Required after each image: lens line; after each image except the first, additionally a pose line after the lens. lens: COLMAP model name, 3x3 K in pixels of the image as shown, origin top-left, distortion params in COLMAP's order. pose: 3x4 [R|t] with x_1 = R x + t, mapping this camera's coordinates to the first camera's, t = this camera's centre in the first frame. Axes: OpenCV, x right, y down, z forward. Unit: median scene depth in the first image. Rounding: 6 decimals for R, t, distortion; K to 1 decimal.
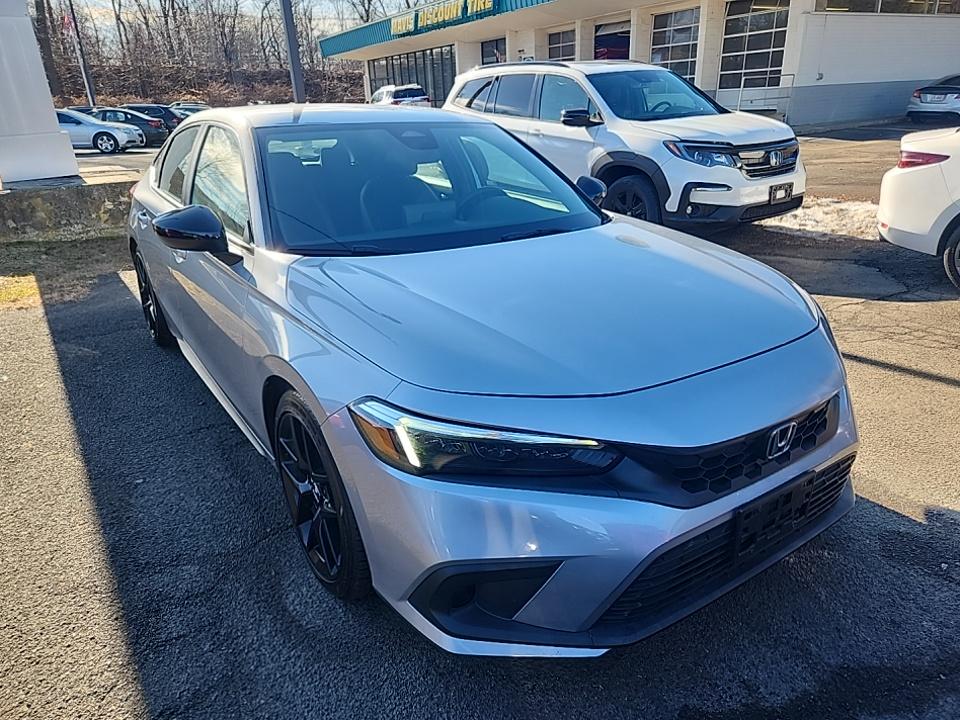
lens RADIAL K [[650.4, 0, 500.7], [0, 650.4, 344.1], [0, 0, 1]] dist [0.035935, -0.029166]
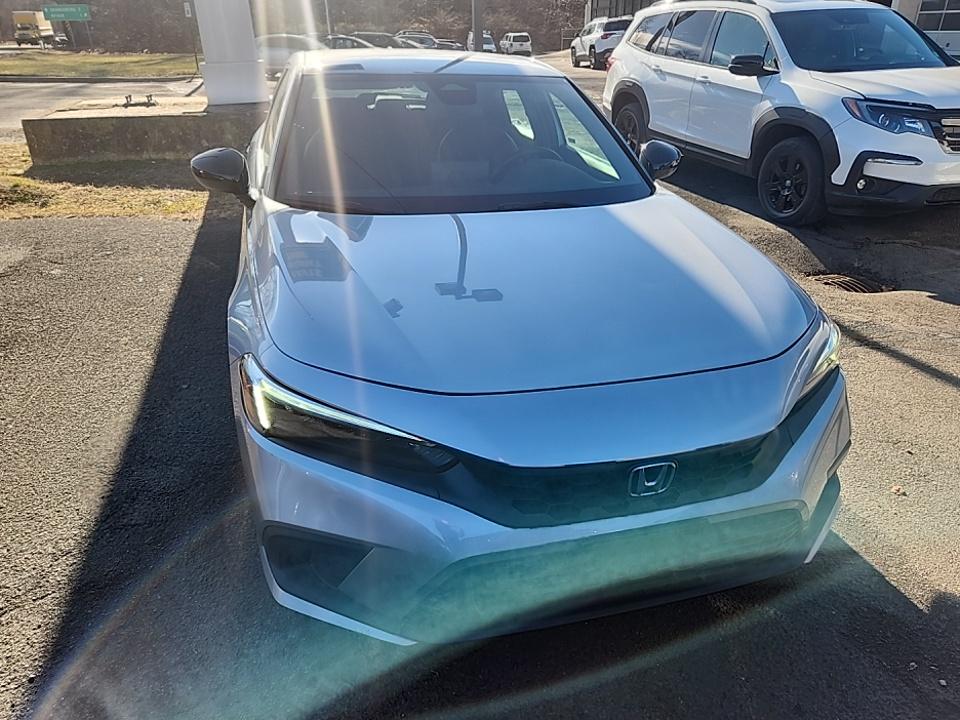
lens RADIAL K [[650.4, 0, 476.5], [0, 650.4, 359.9], [0, 0, 1]] dist [0.035935, -0.029166]
pose [[0.942498, 0.169094, -0.288279, 0.104672], [-0.137333, 0.982324, 0.127198, -0.022198], [0.304691, -0.080294, 0.949061, 0.024964]]
